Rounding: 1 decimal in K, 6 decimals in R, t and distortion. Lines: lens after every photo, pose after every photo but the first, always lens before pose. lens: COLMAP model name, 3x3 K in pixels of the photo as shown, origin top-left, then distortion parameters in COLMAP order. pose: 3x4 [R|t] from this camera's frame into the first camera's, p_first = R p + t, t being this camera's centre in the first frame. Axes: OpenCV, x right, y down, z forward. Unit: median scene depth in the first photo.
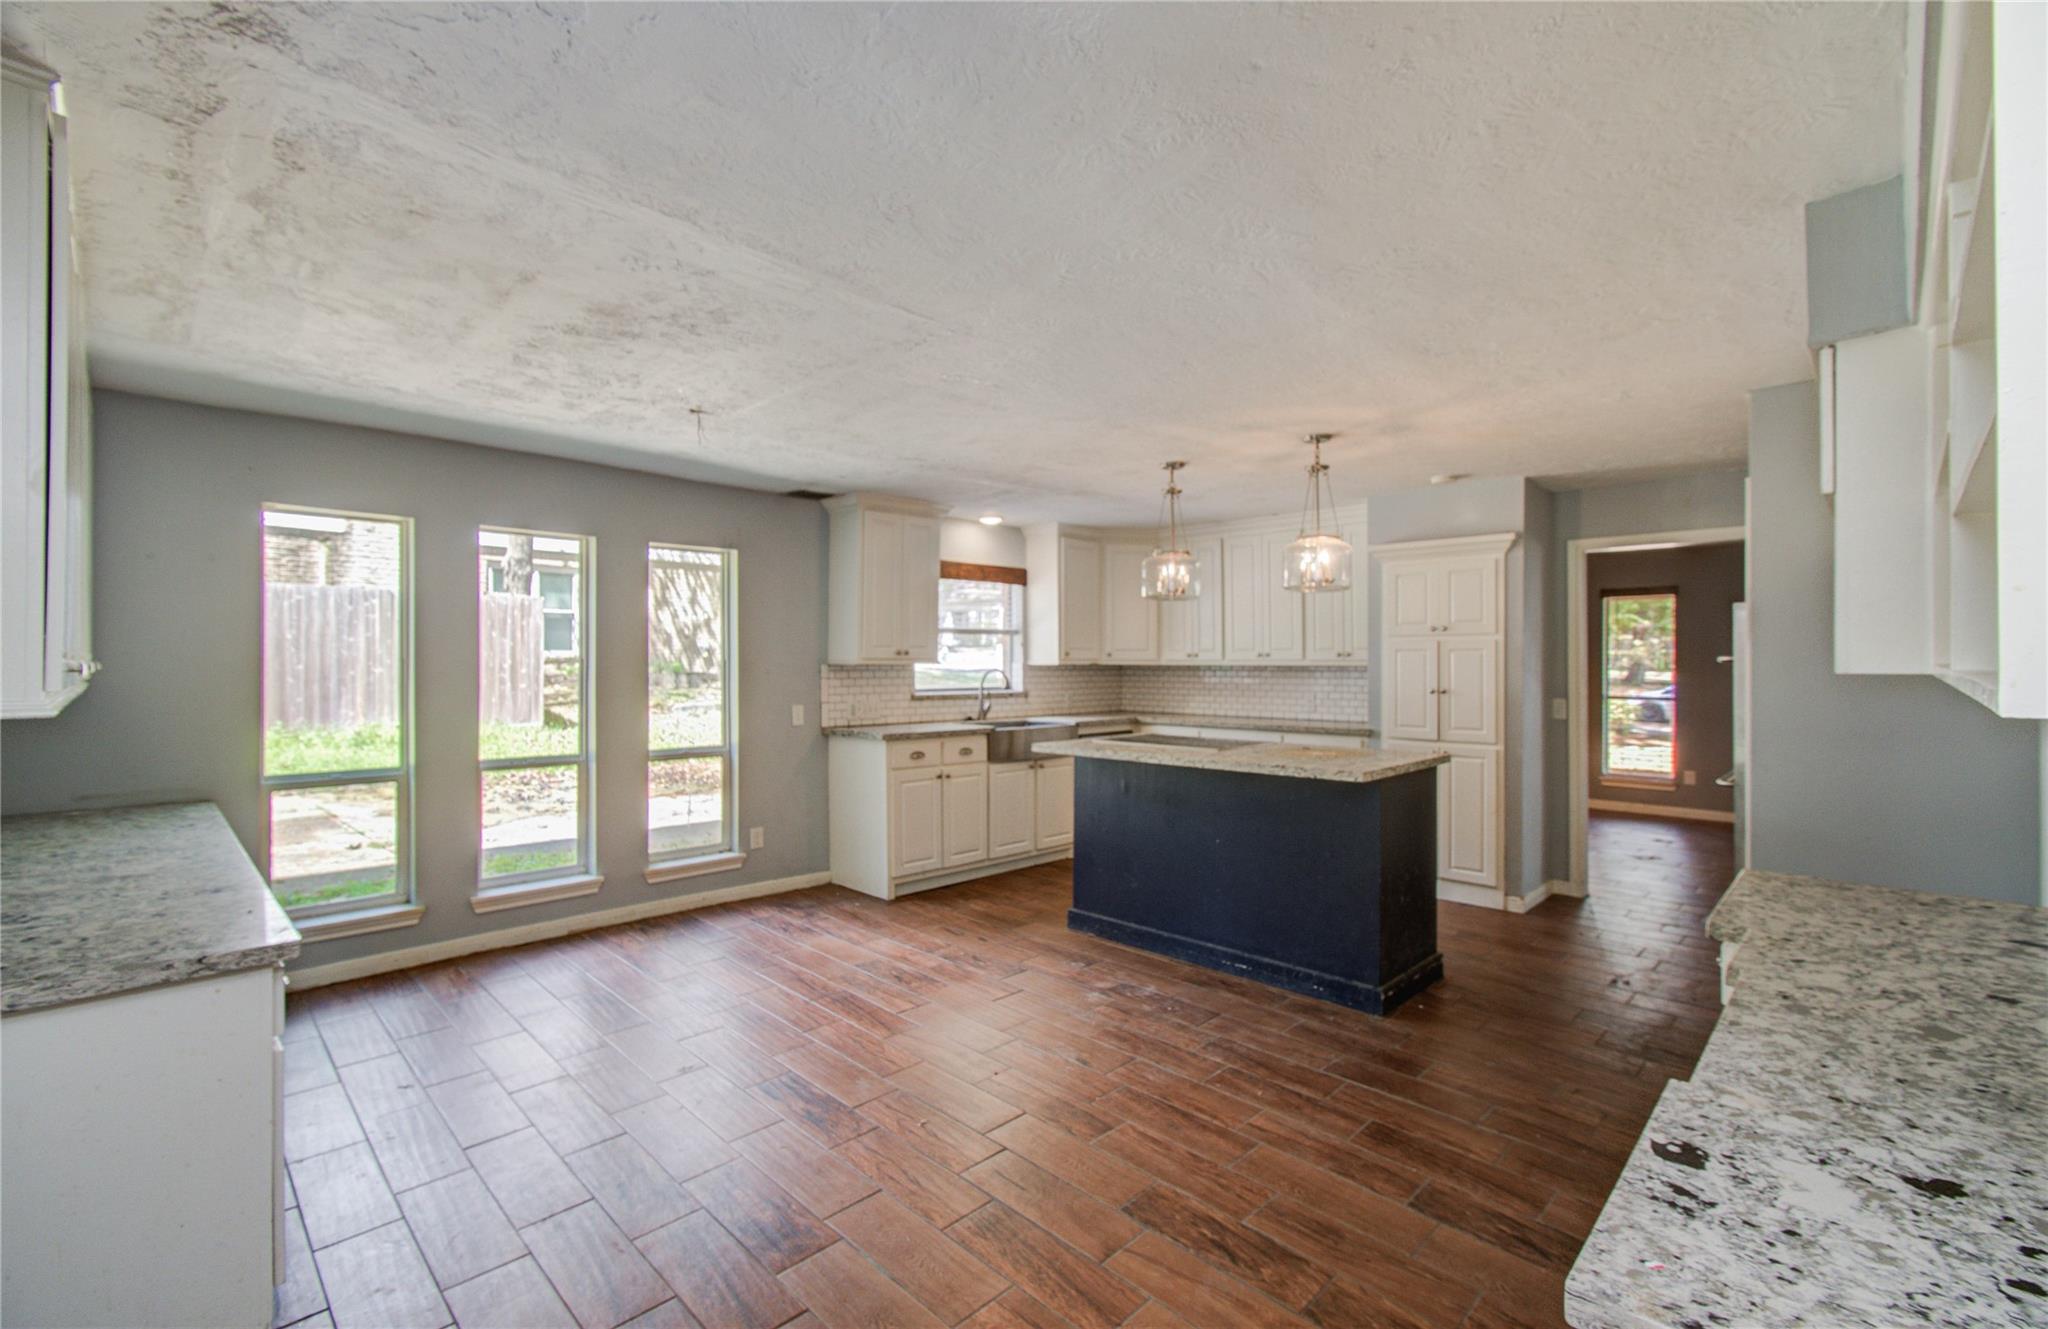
lens RADIAL K [[889.1, 0, 1038.4], [0, 889.1, 666.4], [0, 0, 1]] dist [-0.008489, 0.000995]
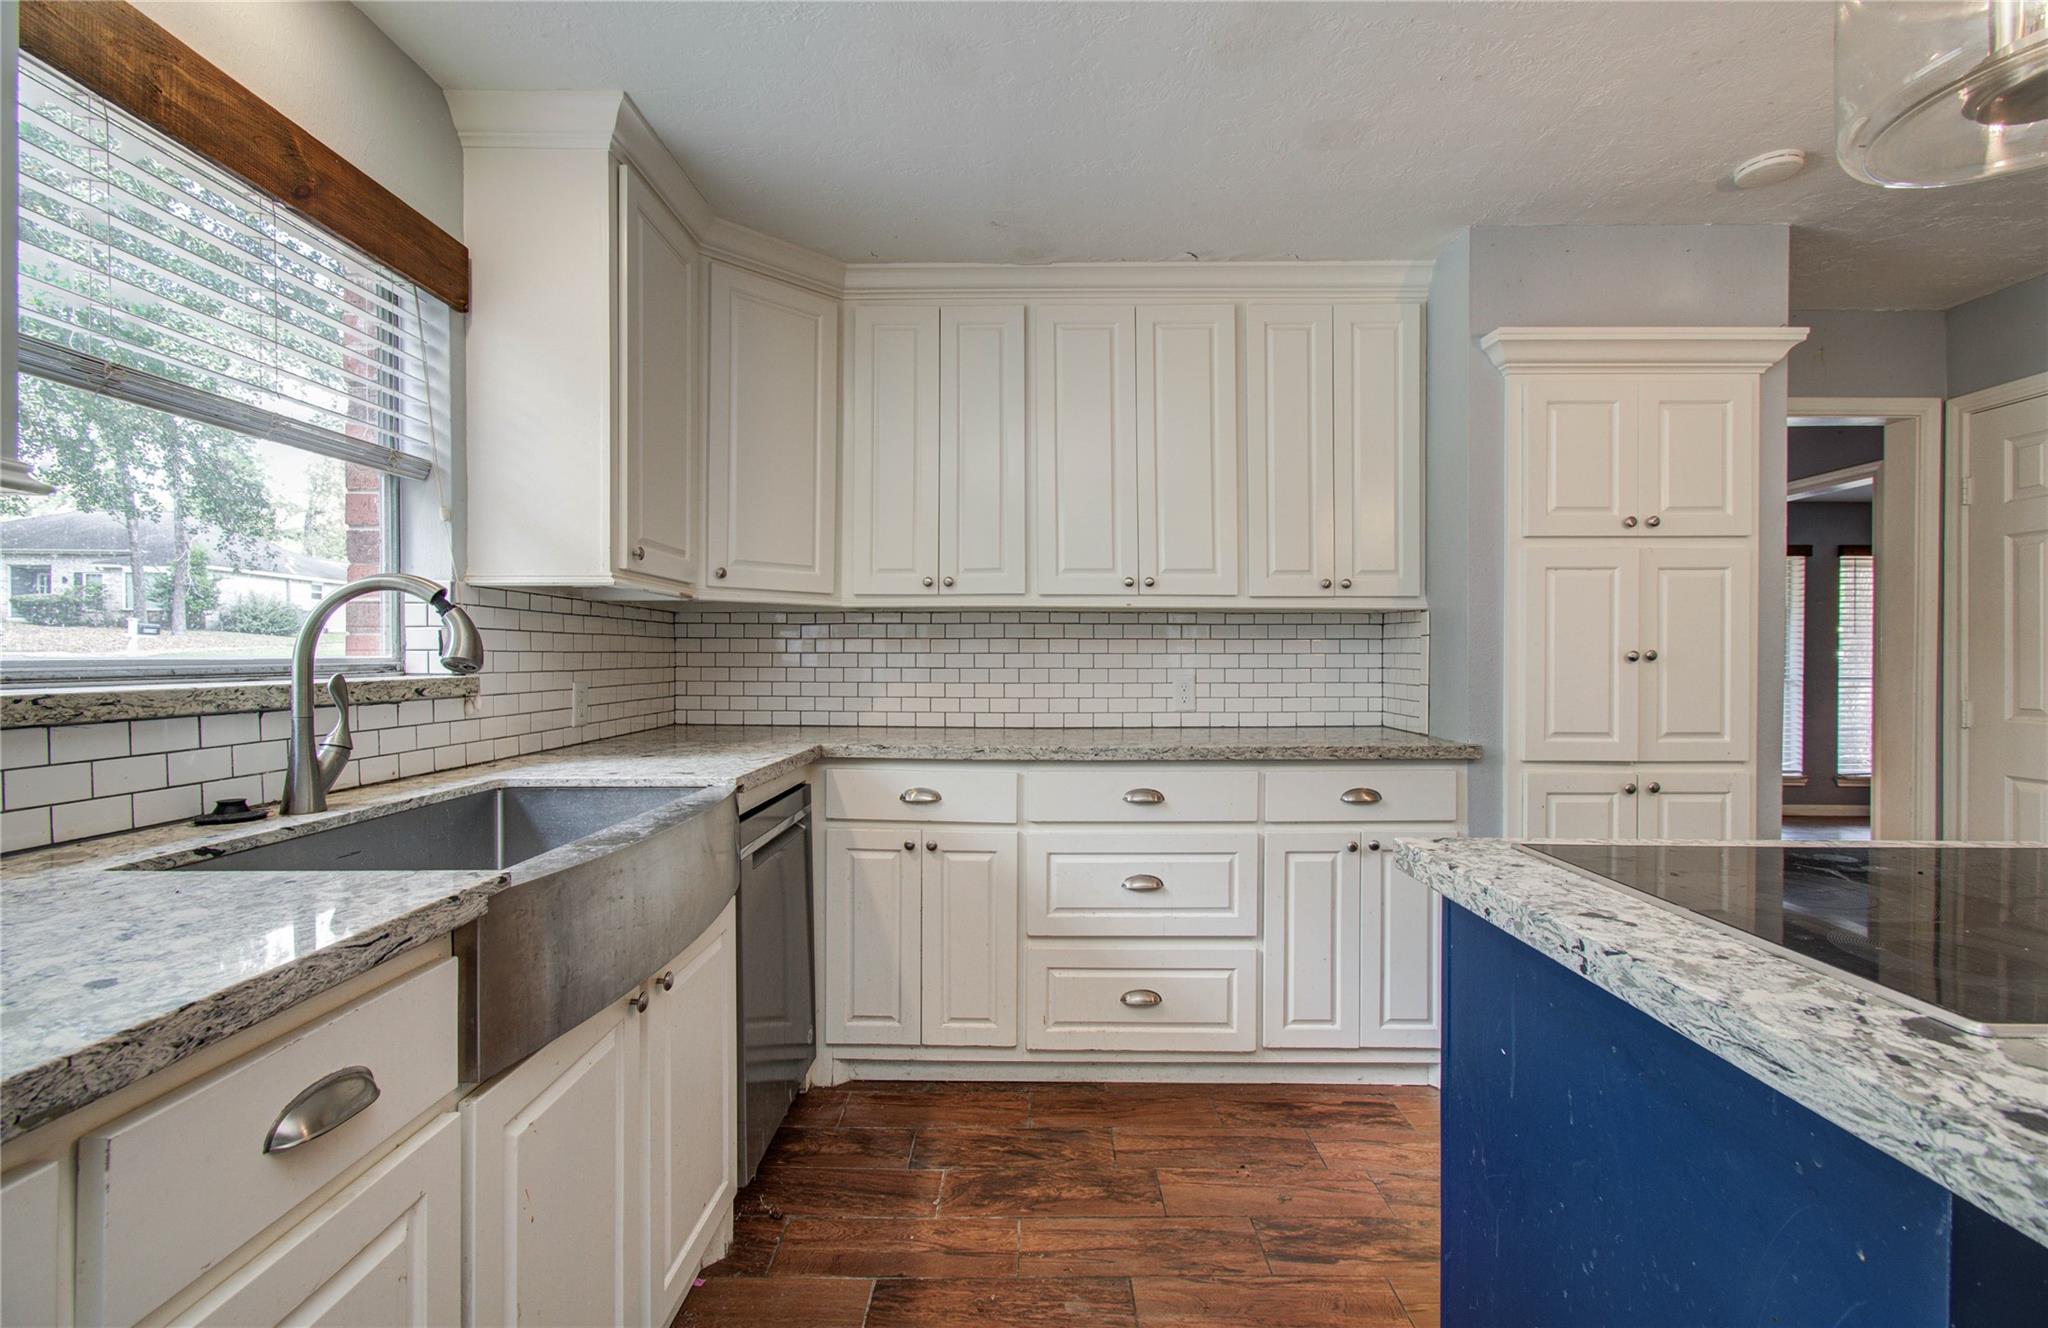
lens RADIAL K [[889.1, 0, 1024.4], [0, 889.1, 643.6], [0, 0, 1]] dist [-0.008489, 0.000995]
pose [[0.723324, 0.008682, 0.690454, -0.135746], [-0.003039, 0.999951, -0.009389, 0.033403], [-0.690502, 0.004693, 0.723315, 1.136321]]
